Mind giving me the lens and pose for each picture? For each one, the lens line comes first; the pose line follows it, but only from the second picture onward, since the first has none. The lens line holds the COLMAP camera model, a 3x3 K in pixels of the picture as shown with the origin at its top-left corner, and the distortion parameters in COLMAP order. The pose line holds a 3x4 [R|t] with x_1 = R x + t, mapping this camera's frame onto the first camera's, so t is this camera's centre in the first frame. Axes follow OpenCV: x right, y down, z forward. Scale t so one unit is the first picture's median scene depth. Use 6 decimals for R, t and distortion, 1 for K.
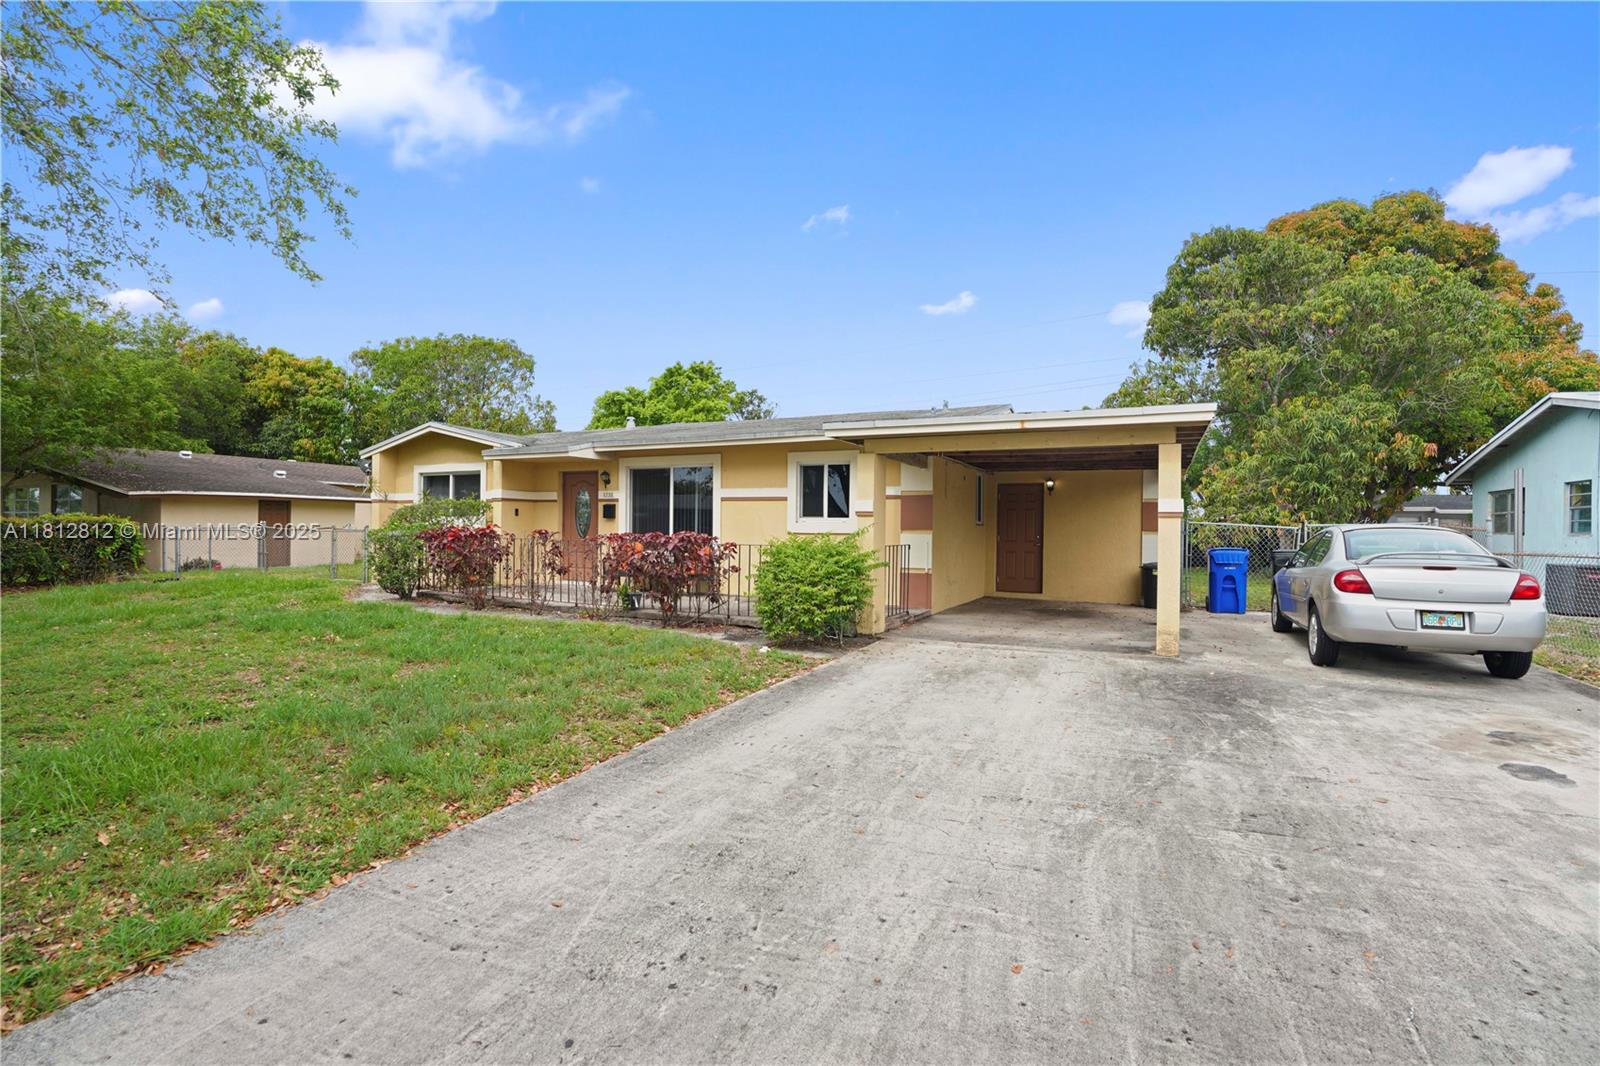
lens RADIAL K [[753.6, 0, 810.0], [0, 753.6, 535.1], [0, 0, 1]] dist [-0.061677, 0.027579]
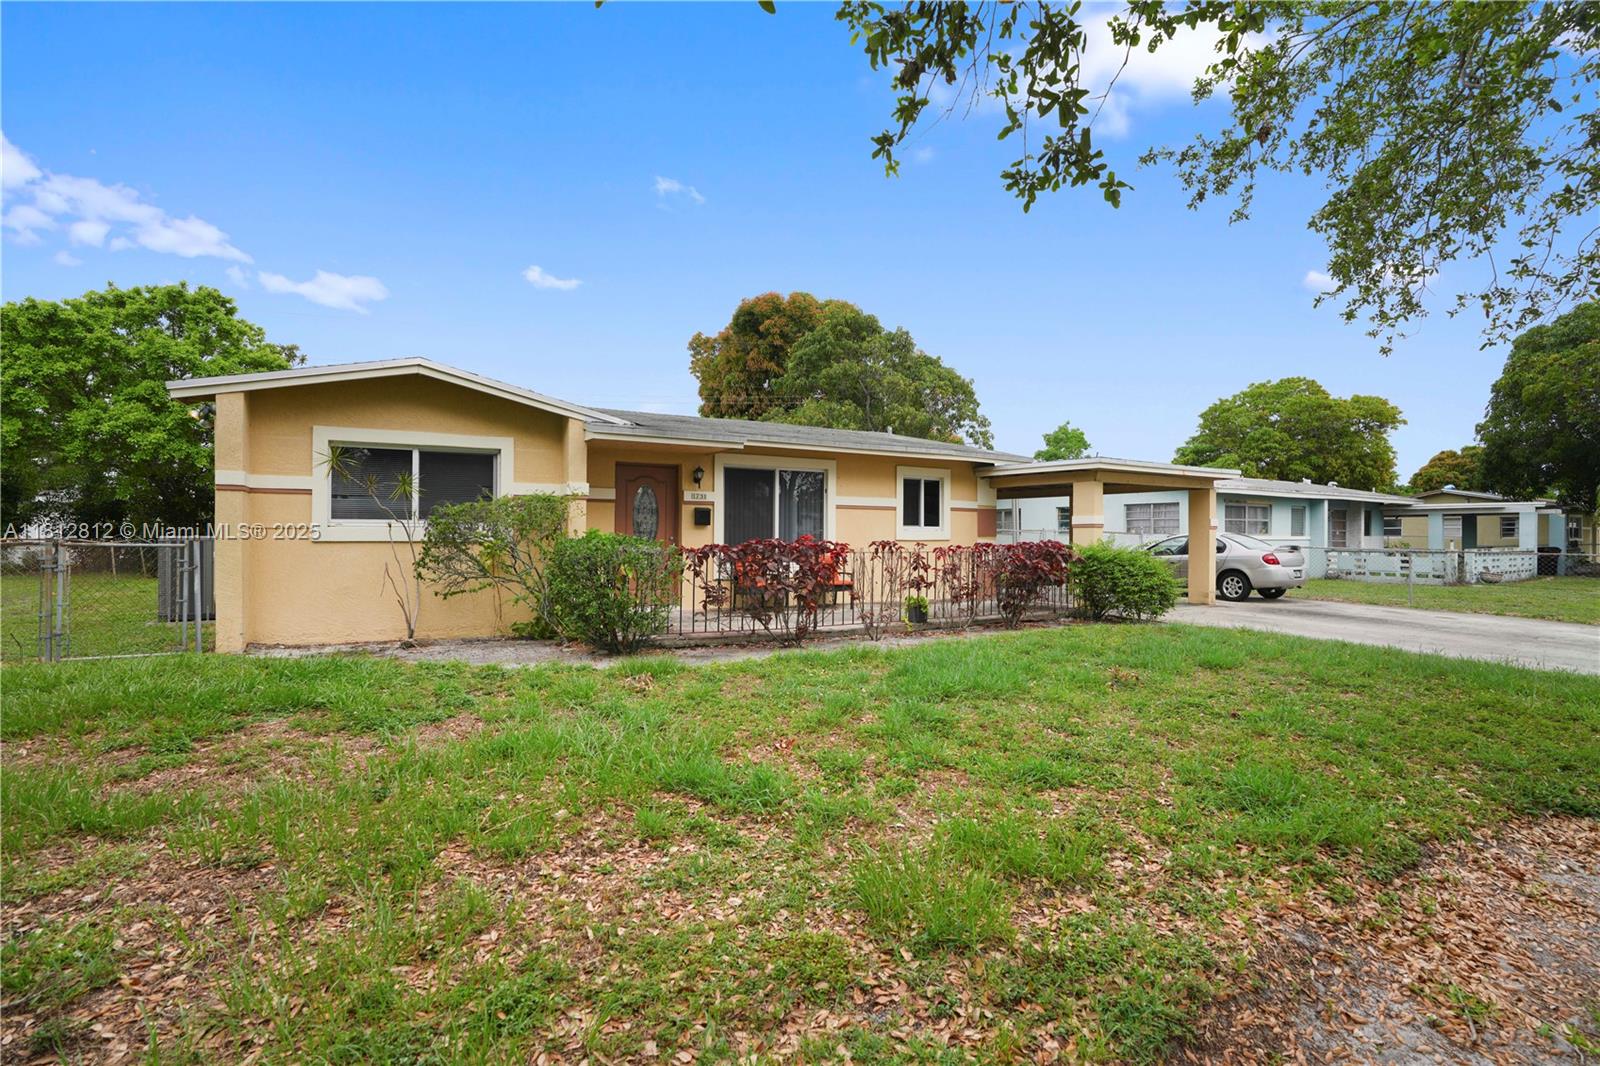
lens RADIAL K [[729.7, 0, 800.0], [0, 729.7, 533.0], [0, 0, 1]] dist [-0.046732, 0.000874]
pose [[0.560251, -0.007857, 0.828285, -0.872120], [0.007749, 0.999961, 0.004244, -0.016665], [-0.828286, 0.004041, 0.560290, 0.471549]]
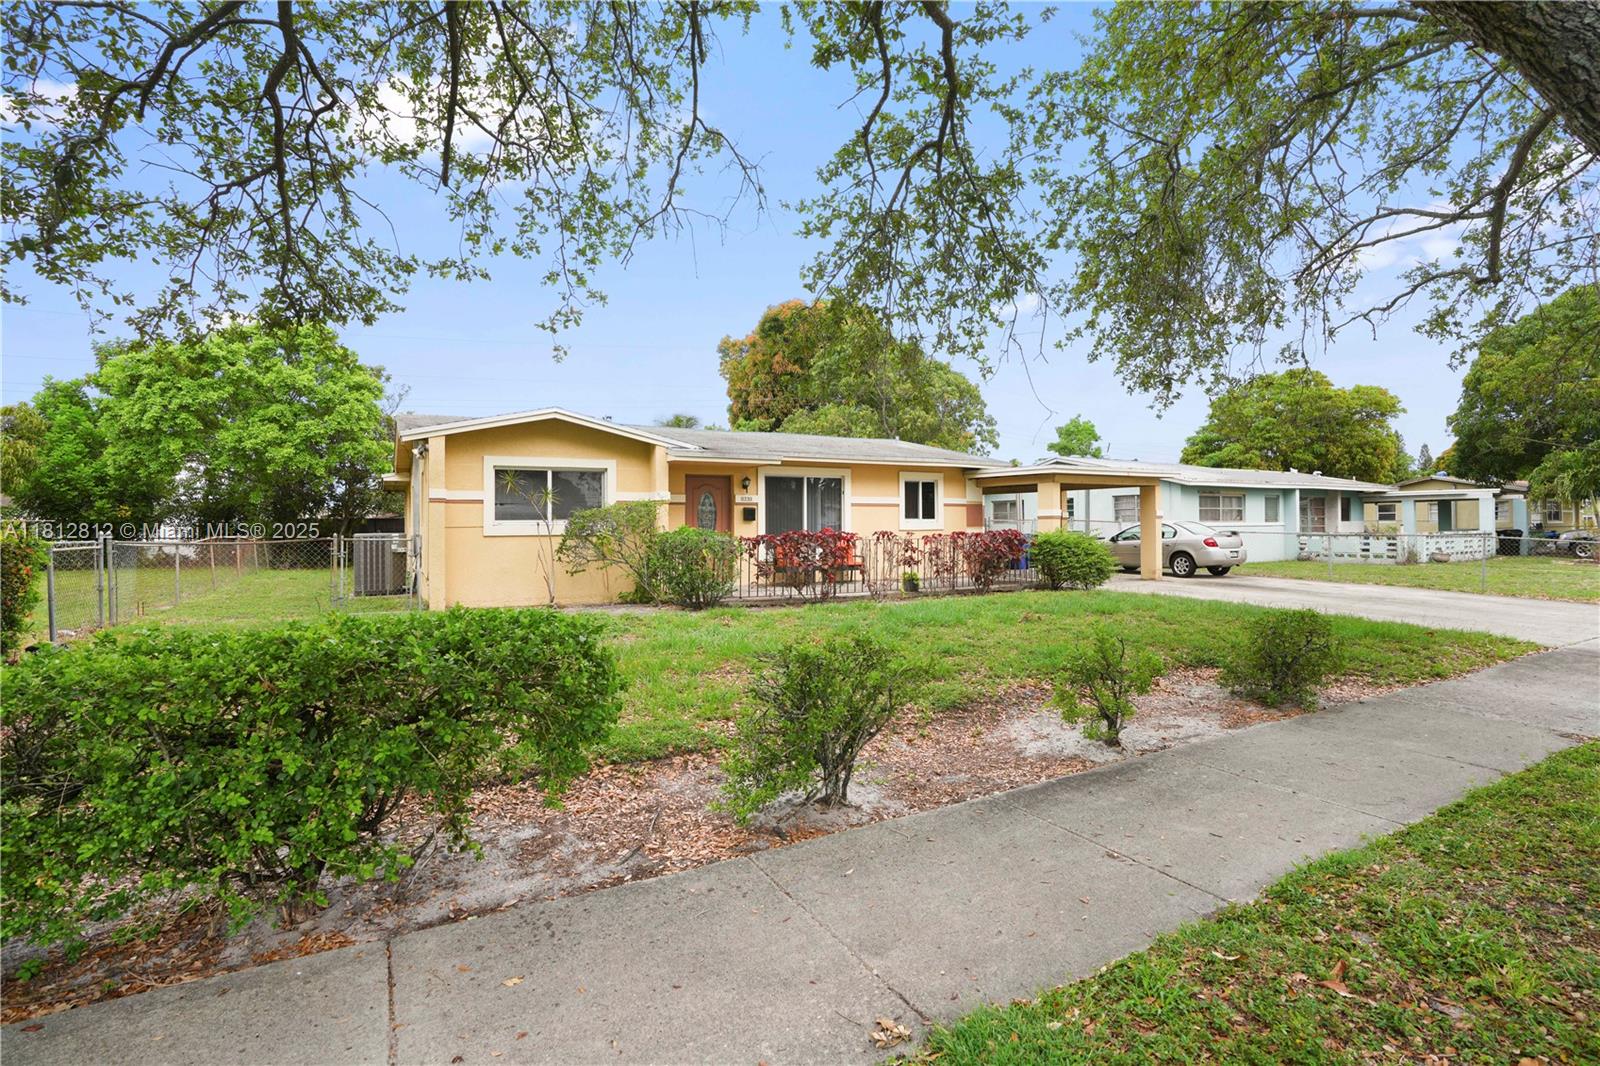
lens RADIAL K [[751.4, 0, 800.0], [0, 751.4, 533.0], [0, 0, 1]] dist [-0.051150, 0.000586]
pose [[0.586997, -0.025104, 0.809200, -1.109407], [0.019583, 0.999667, 0.016807, -0.021594], [-0.809352, 0.005981, 0.587293, 0.308321]]
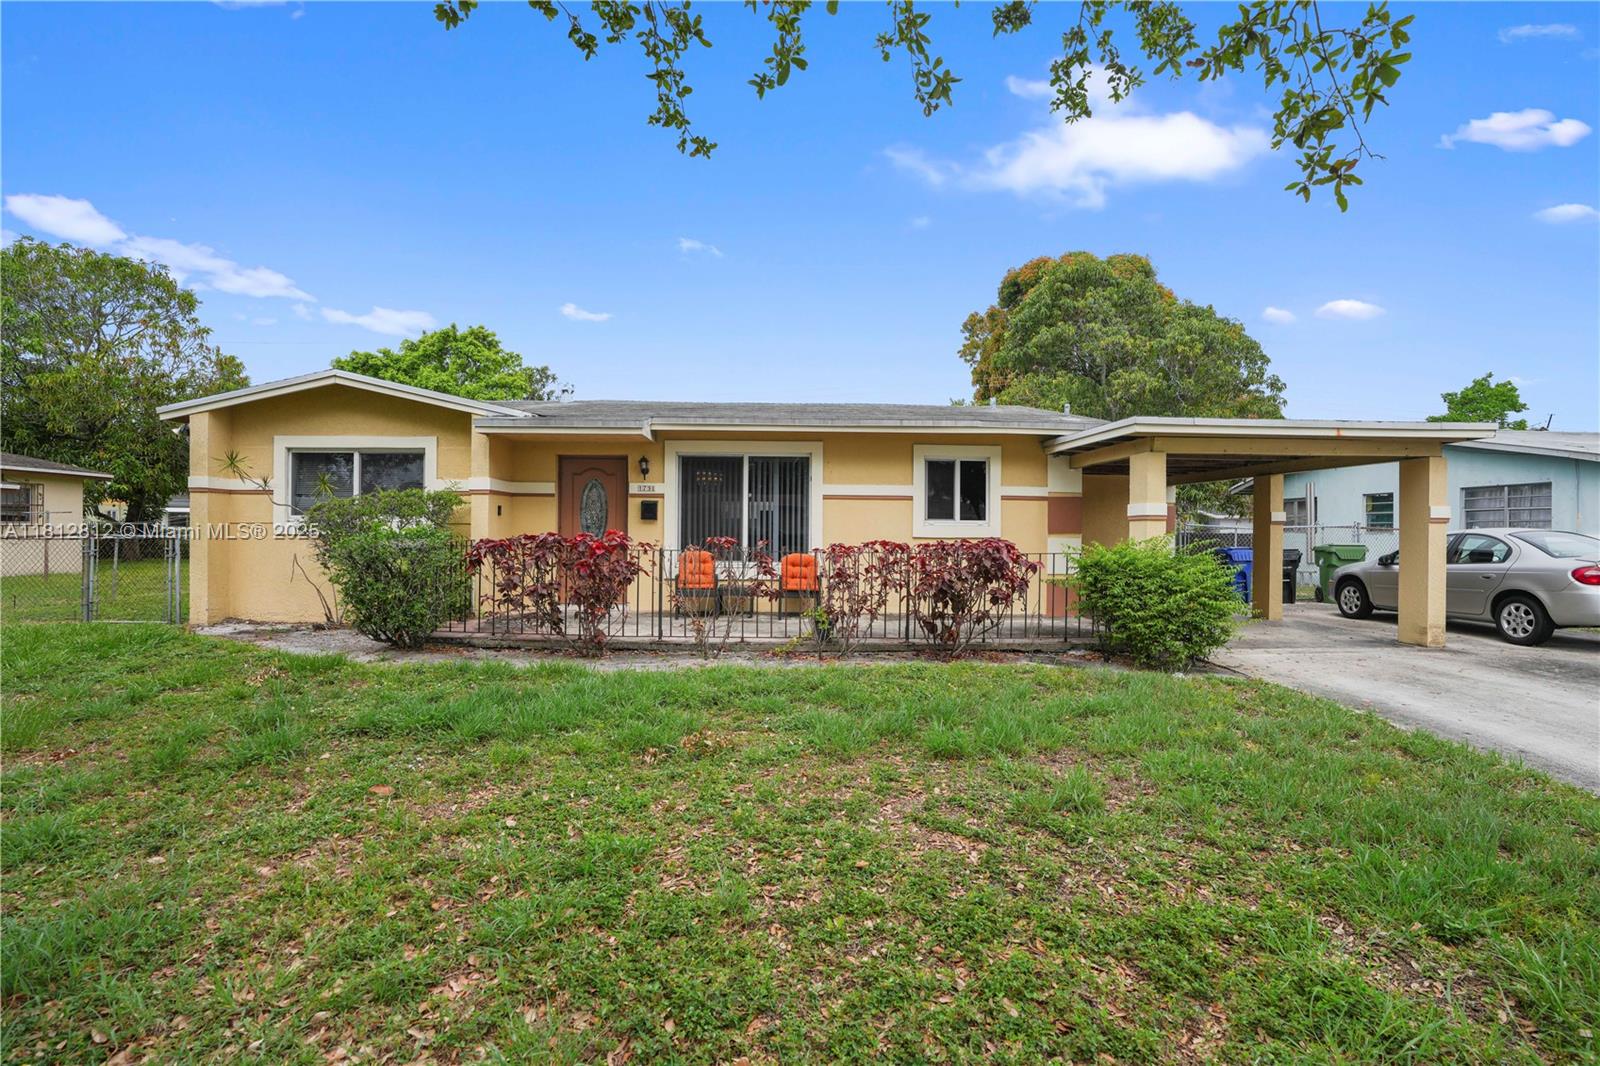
lens RADIAL K [[750.6, 0, 806.5], [0, 750.6, 534.3], [0, 0, 1]] dist [-0.040134, 0.000306]
pose [[0.886203, -0.007942, 0.463228, -0.480616], [0.006697, 0.999968, 0.004332, -0.009866], [-0.463248, -0.000737, 0.886228, 0.261101]]
